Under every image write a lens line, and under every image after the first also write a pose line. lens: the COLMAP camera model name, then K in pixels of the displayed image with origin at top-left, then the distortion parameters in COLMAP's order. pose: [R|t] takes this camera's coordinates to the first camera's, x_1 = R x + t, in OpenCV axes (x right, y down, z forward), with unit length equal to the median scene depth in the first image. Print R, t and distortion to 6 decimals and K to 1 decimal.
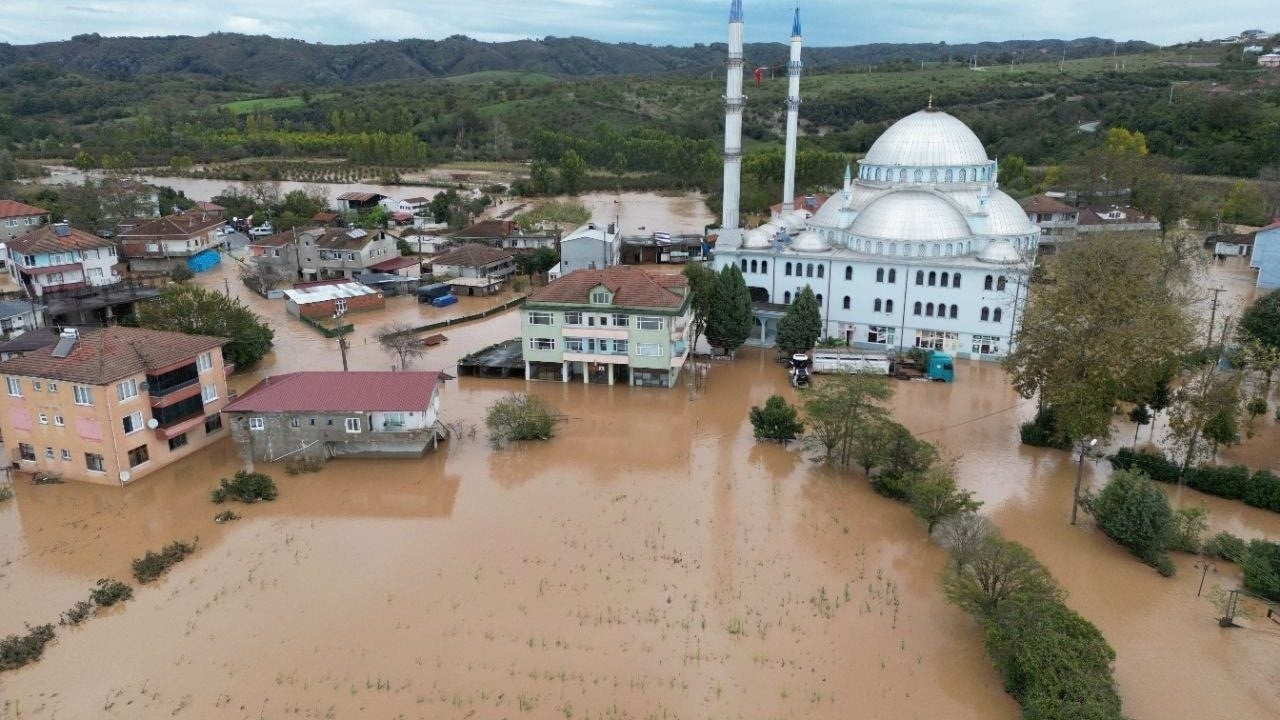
lens RADIAL K [[883.2, 0, 640.0], [0, 883.2, 360.0], [0, 0, 1]] dist [0.094881, -0.091626]
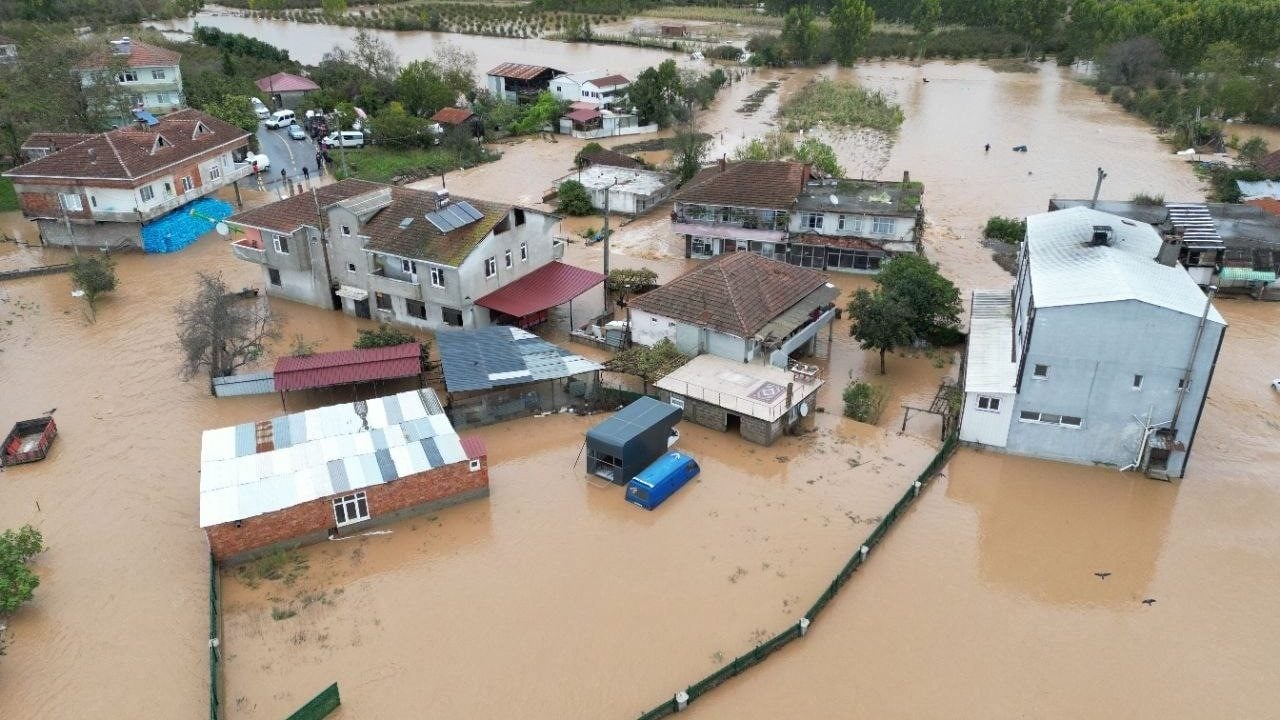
lens RADIAL K [[883.2, 0, 640.0], [0, 883.2, 360.0], [0, 0, 1]] dist [0.094881, -0.091626]
pose [[0.976600, 0.092400, -0.194201, -0.151504], [-0.060210, 0.984359, 0.165569, -0.148034], [0.206462, -0.150002, 0.966888, 0.617356]]
